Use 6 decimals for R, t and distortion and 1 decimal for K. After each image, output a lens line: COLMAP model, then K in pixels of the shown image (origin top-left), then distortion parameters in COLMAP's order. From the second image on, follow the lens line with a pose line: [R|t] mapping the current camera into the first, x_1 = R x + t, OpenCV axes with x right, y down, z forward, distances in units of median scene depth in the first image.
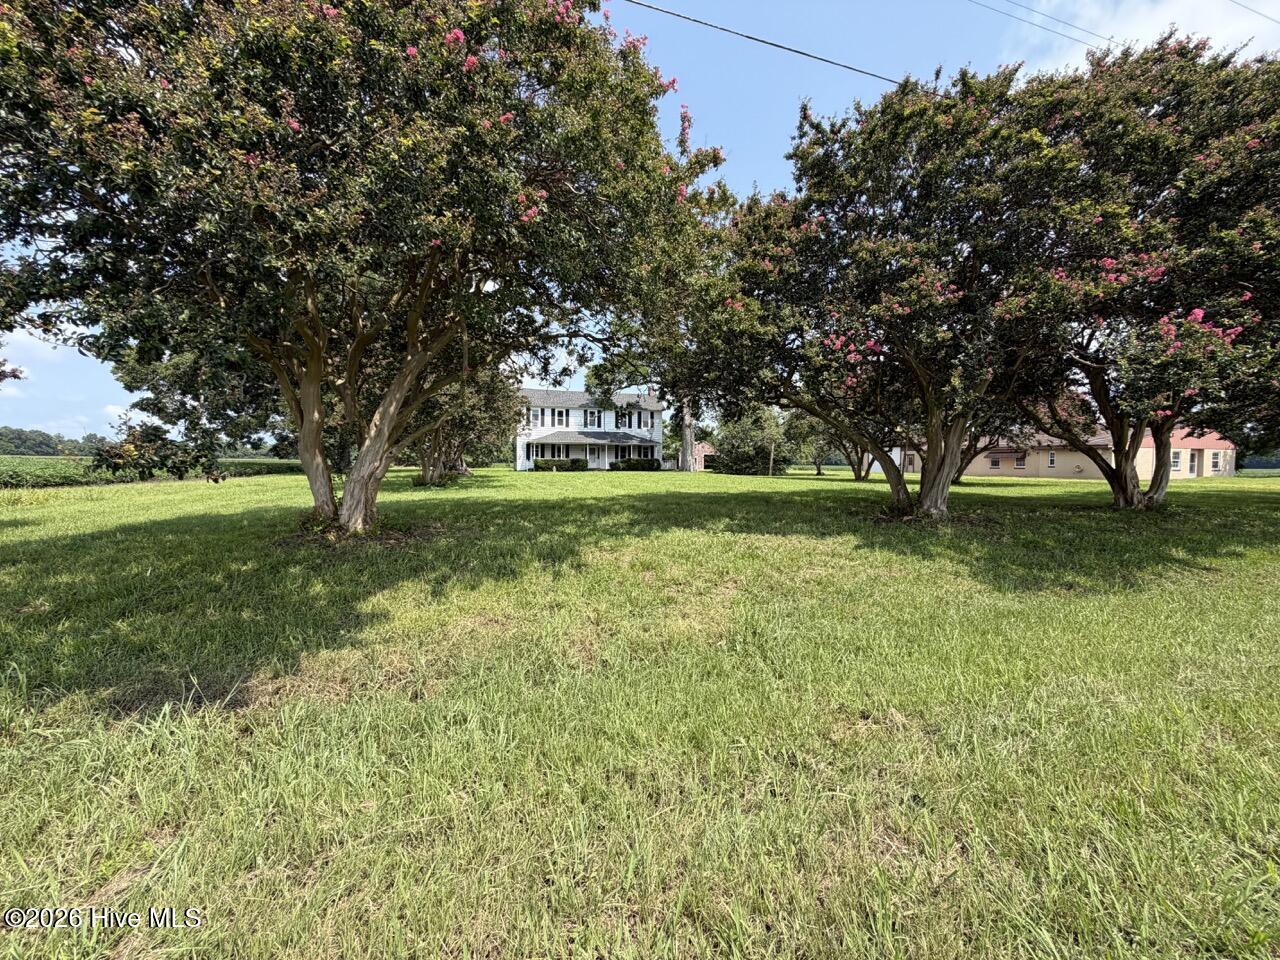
lens RADIAL K [[516.8, 0, 641.5], [0, 516.8, 482.1], [0, 0, 1]] dist [0.001485, 0.000060]
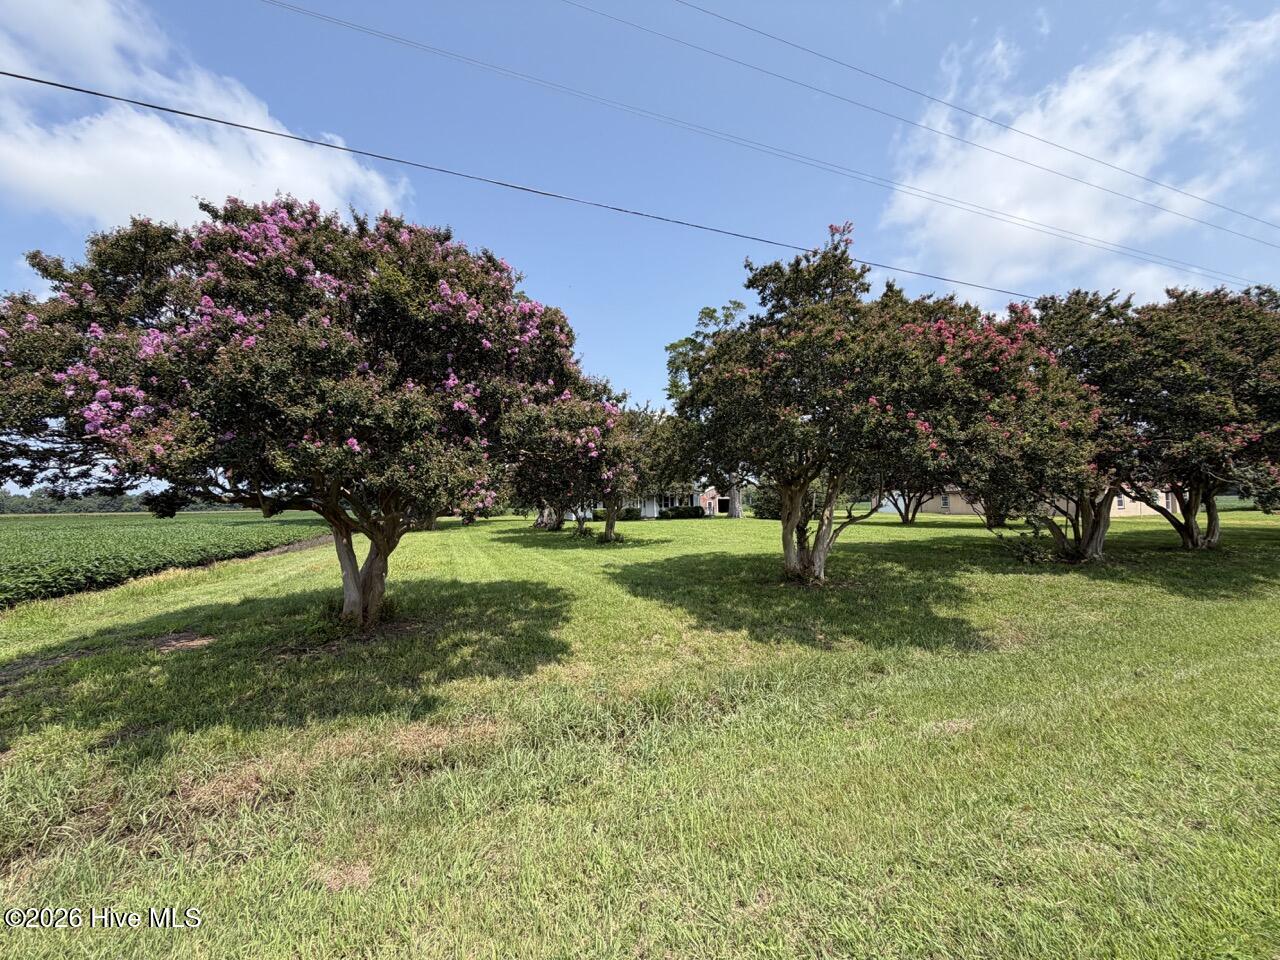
lens RADIAL K [[516.8, 0, 643.2], [0, 516.8, 478.6], [0, 0, 1]] dist [0.001485, 0.000060]
pose [[0.999024, -0.021582, 0.038531, -0.131252], [0.024898, 0.995830, -0.087770, -0.011118], [-0.036476, 0.088644, 0.995395, -0.081331]]
